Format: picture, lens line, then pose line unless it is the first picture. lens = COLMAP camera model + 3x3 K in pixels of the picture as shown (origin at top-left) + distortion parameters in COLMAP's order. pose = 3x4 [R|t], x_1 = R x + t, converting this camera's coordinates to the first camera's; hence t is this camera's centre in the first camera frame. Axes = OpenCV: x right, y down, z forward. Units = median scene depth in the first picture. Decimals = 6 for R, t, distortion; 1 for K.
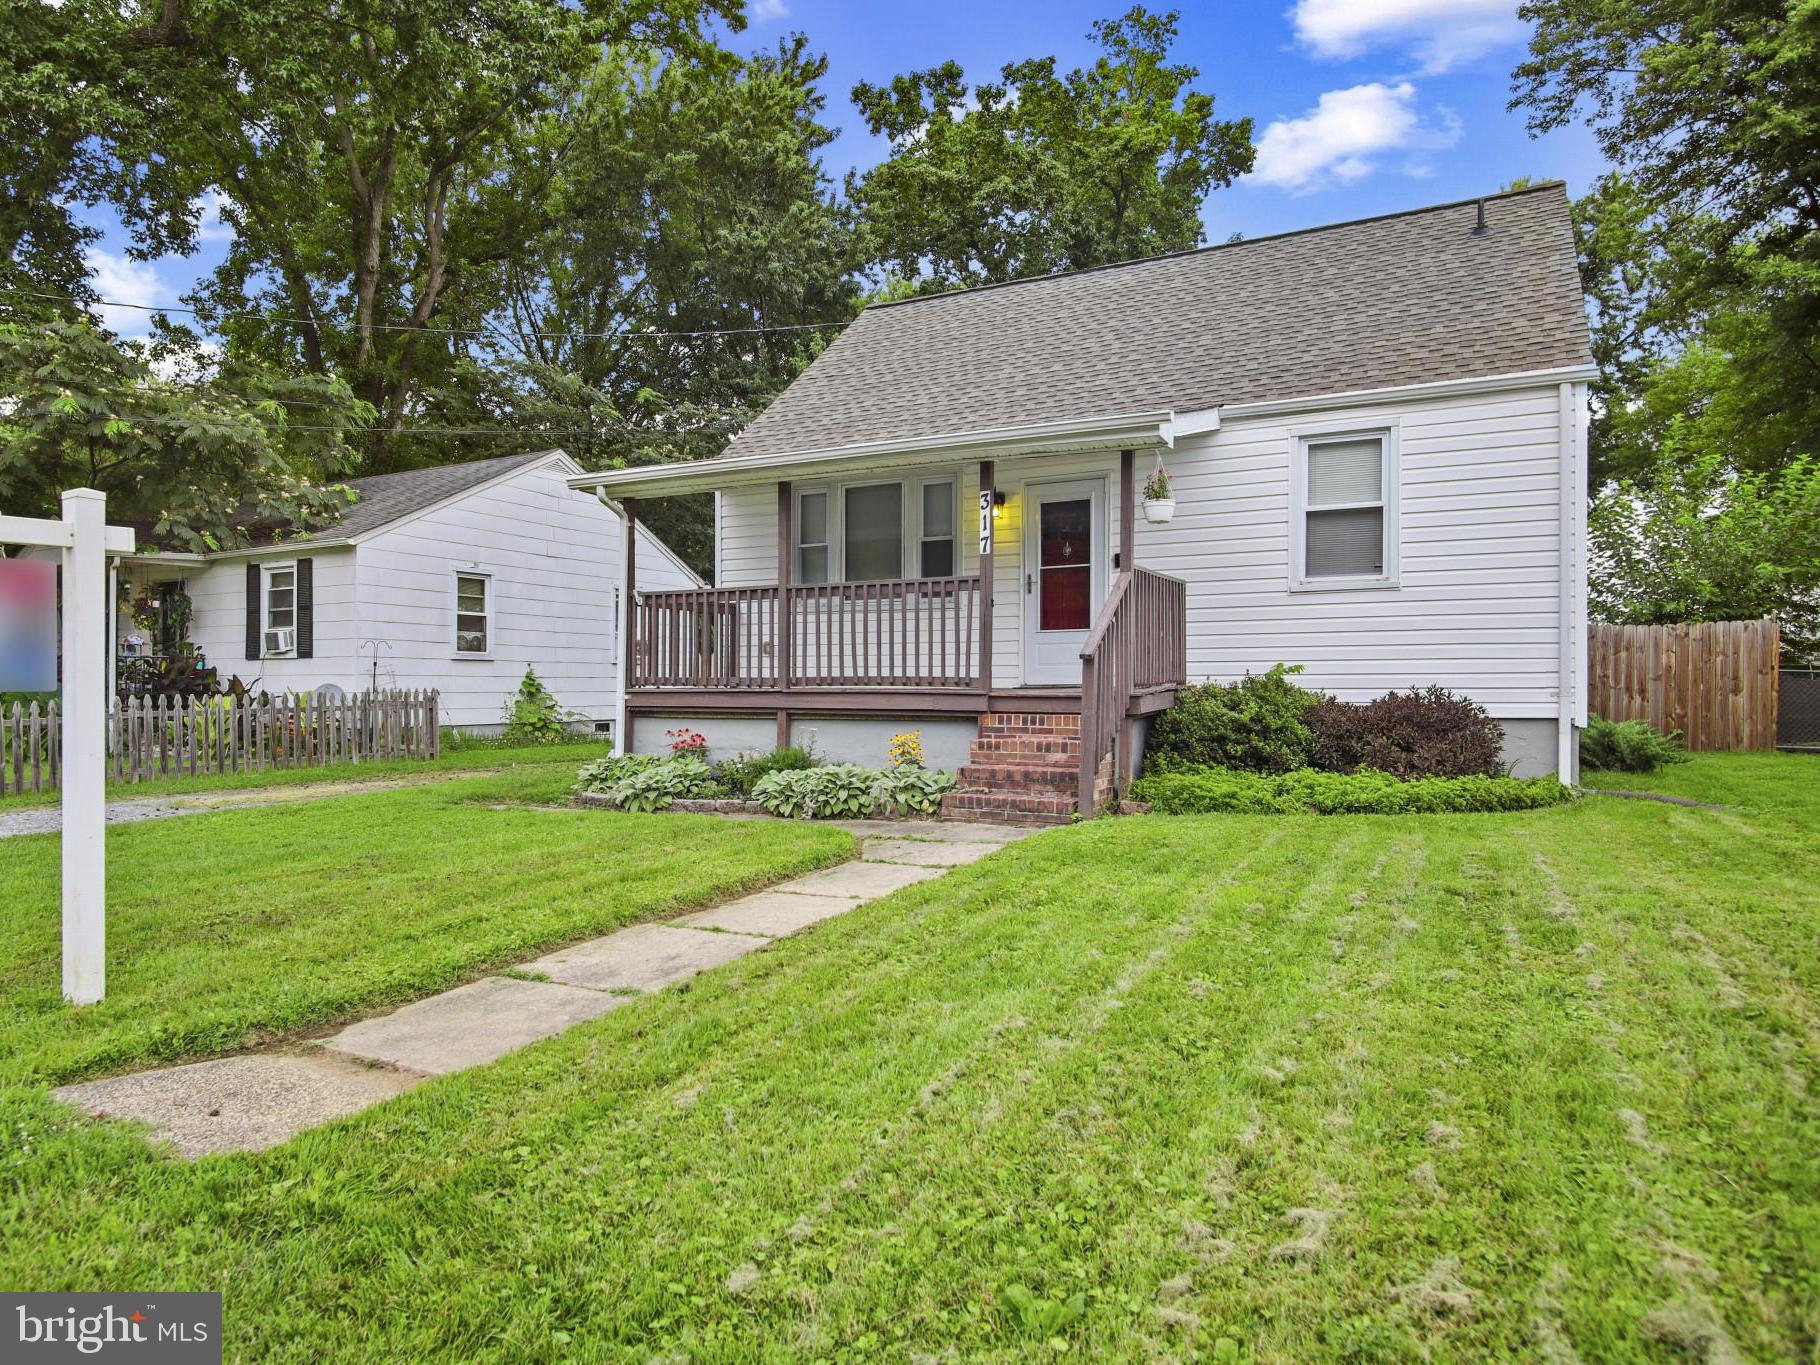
lens RADIAL K [[1185.8, 0, 810.4], [0, 1185.8, 703.2], [0, 0, 1]] dist [-0.036150, 0.010952]
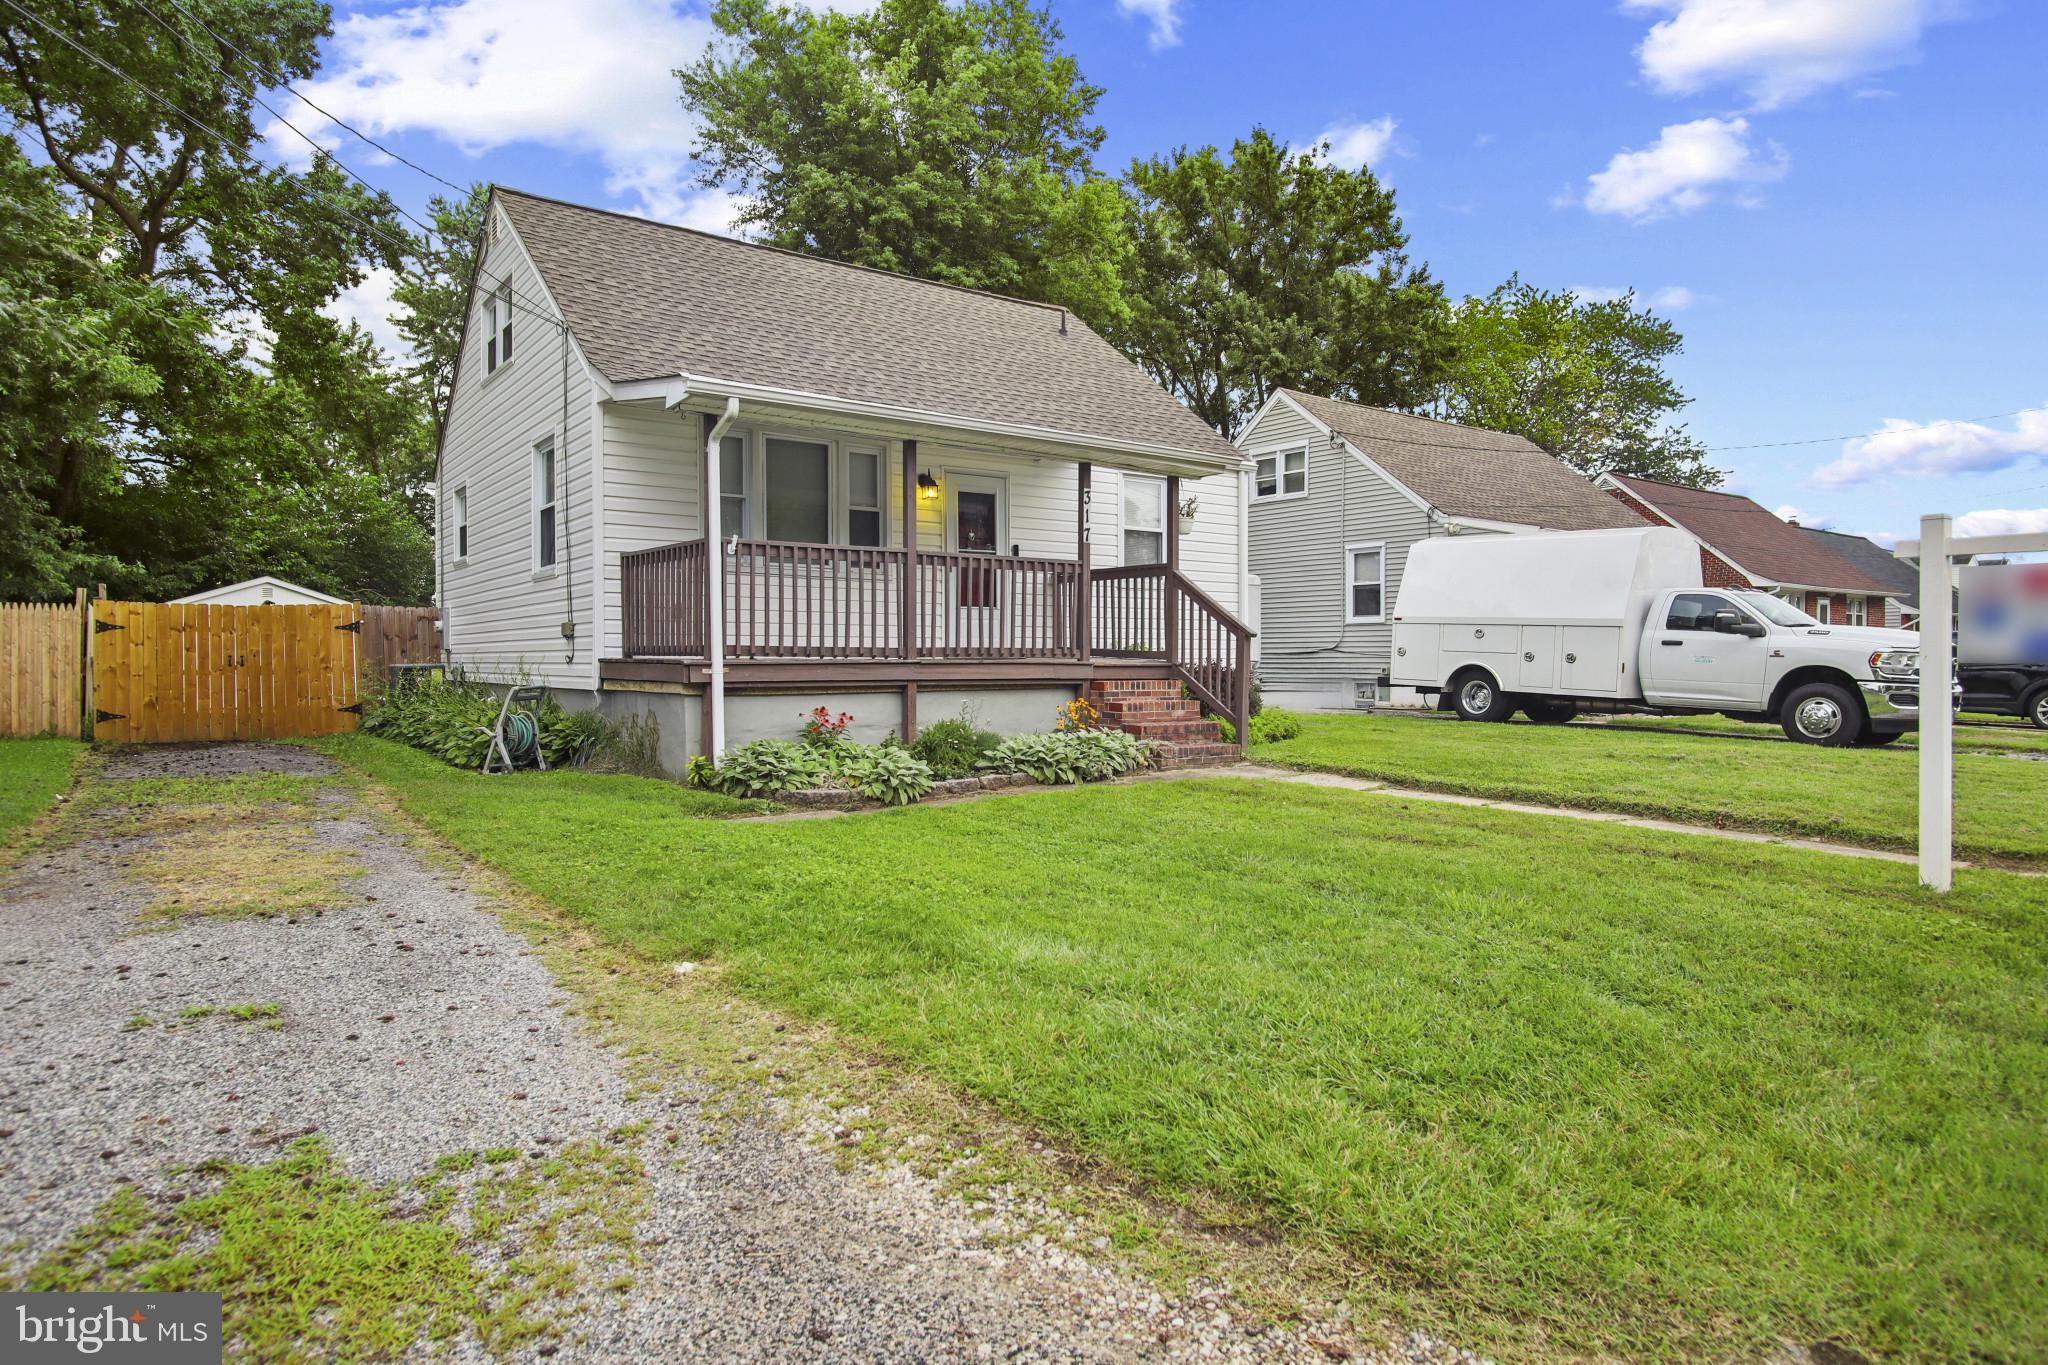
lens RADIAL K [[1180.0, 0, 1030.1], [0, 1180.0, 696.5], [0, 0, 1]] dist [-0.033805, 0.007851]
pose [[0.390363, -0.030203, 0.920166, -0.608697], [0.011189, 0.999544, 0.028062, -0.005889], [-0.920593, -0.000659, 0.390523, 0.390046]]
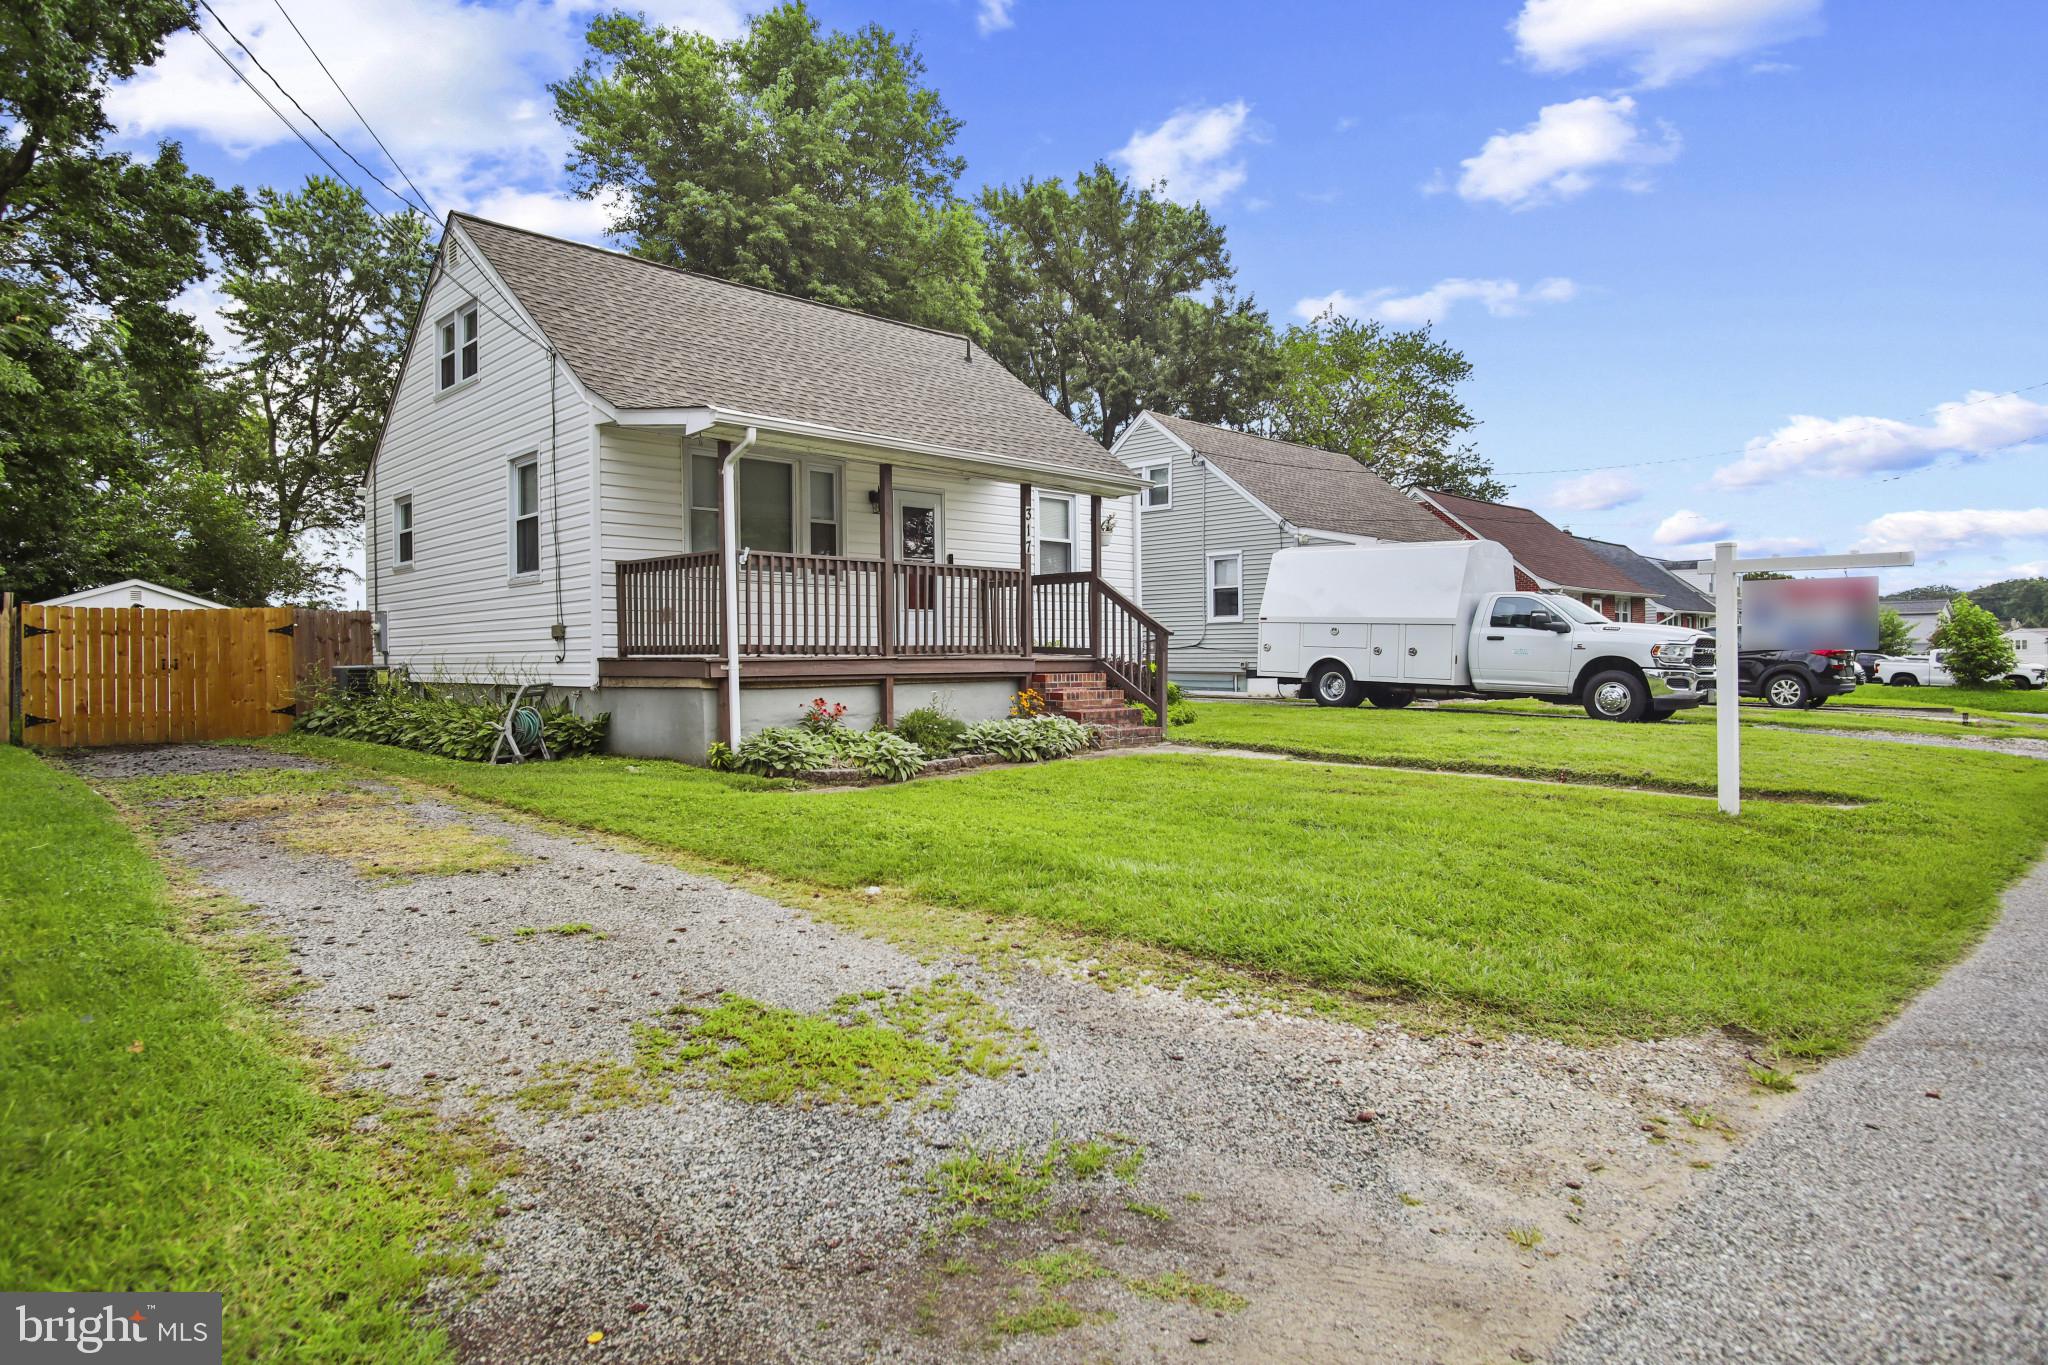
lens RADIAL K [[1154.1, 0, 1025.9], [0, 1154.1, 685.9], [0, 0, 1]] dist [-0.034991, 0.008671]
pose [[0.253304, -0.026907, 0.967013, -0.718517], [0.019661, 0.999550, 0.022662, -0.004854], [-0.967187, 0.013272, 0.253719, 0.438949]]
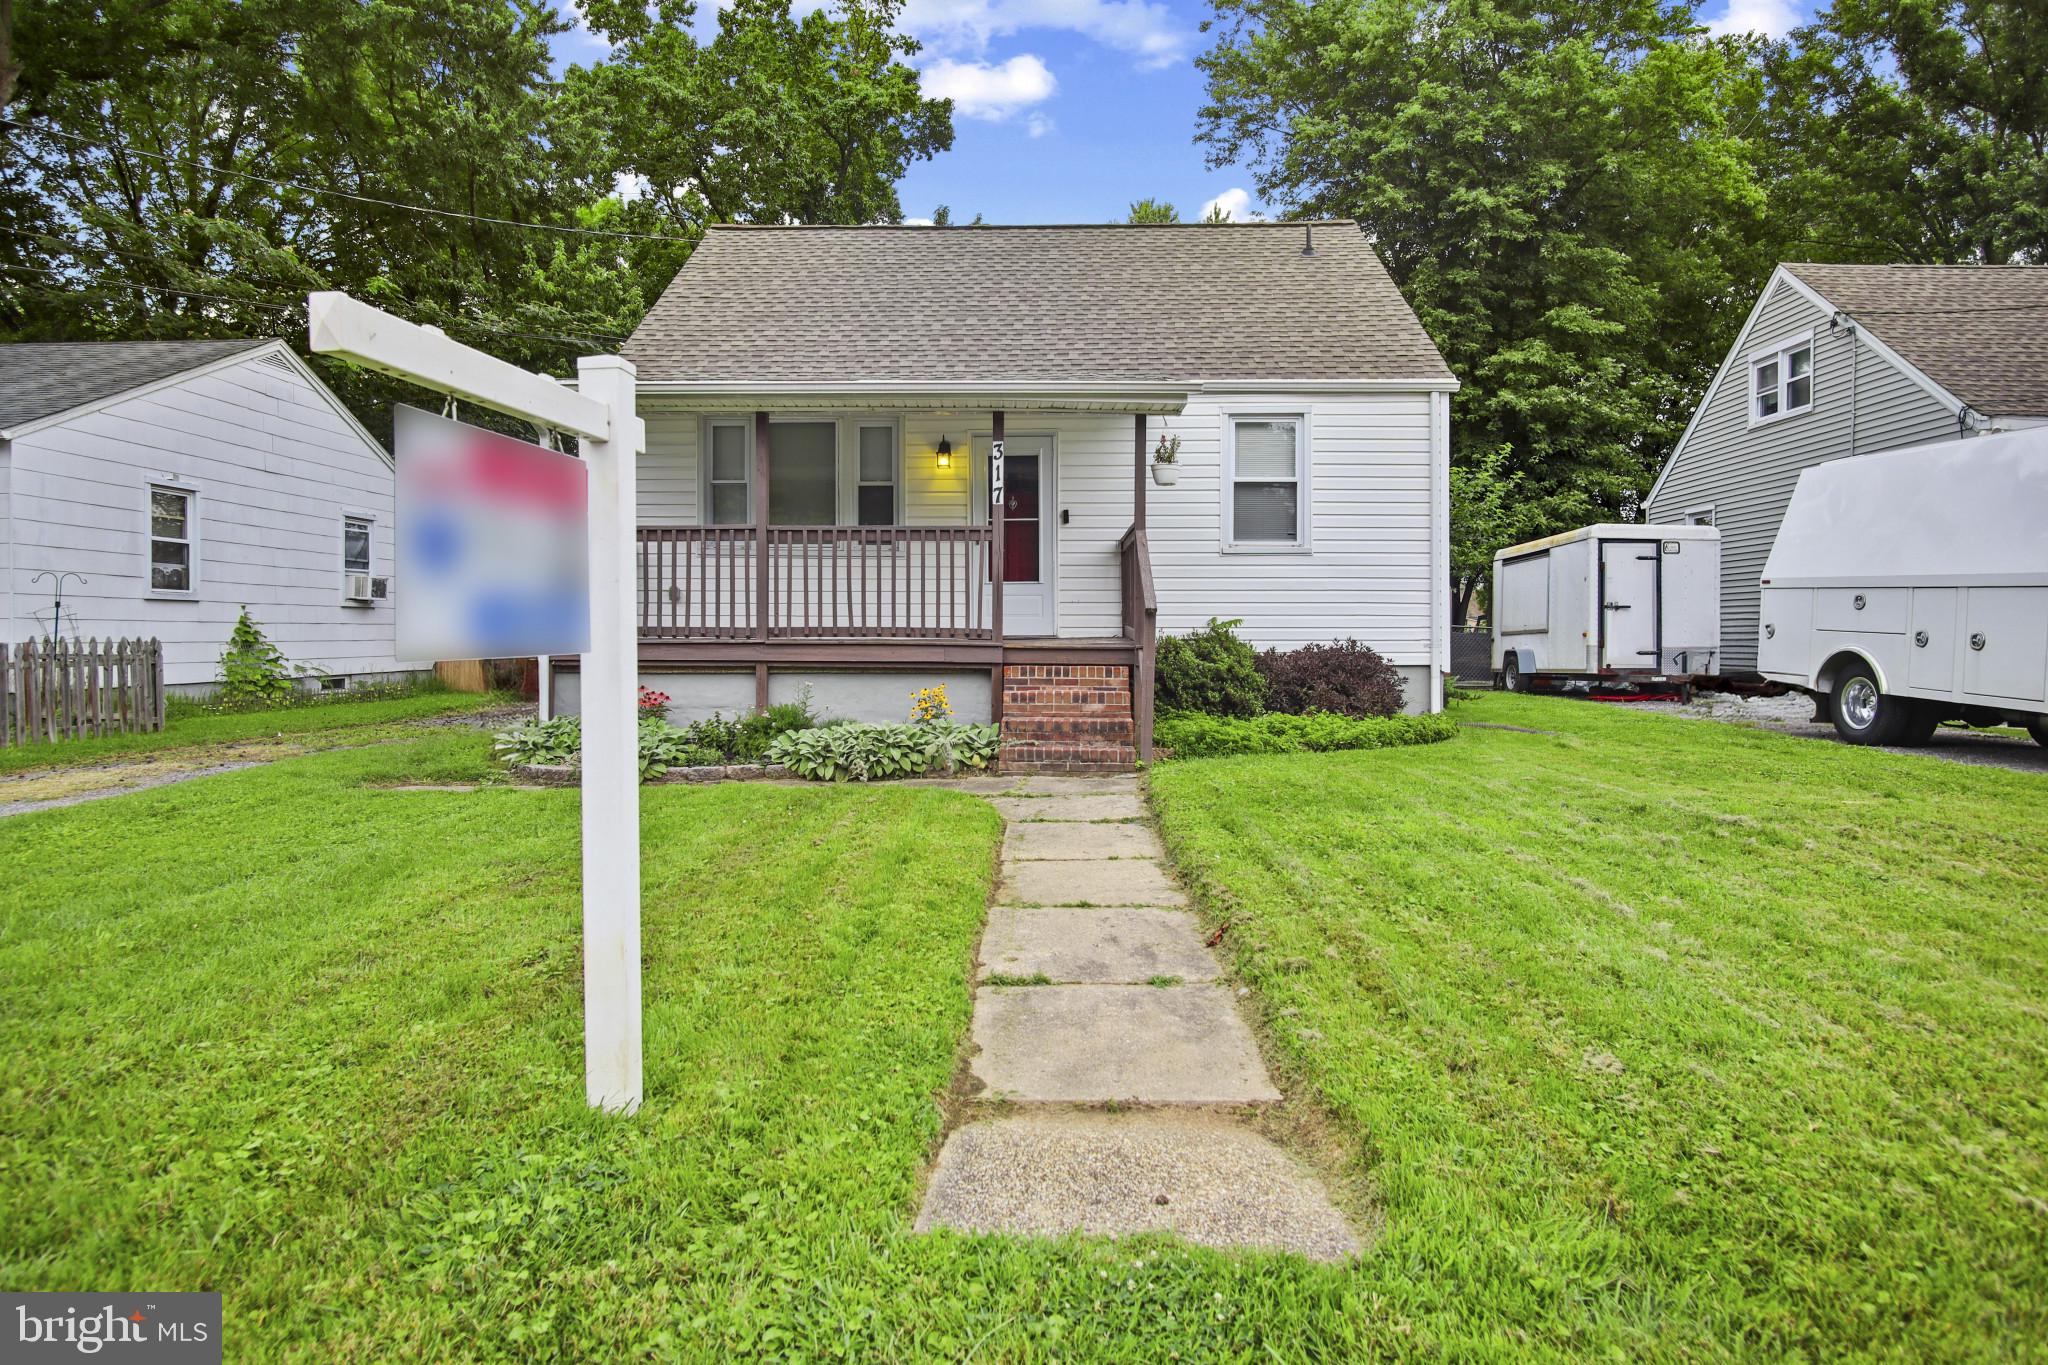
lens RADIAL K [[1180.0, 0, 1033.6], [0, 1180.0, 663.6], [0, 0, 1]] dist [-0.033805, 0.007851]
pose [[0.873844, -0.008833, 0.486125, -0.200438], [0.003297, 0.999920, 0.012242, -0.003142], [-0.486194, -0.009095, 0.873803, 0.078104]]
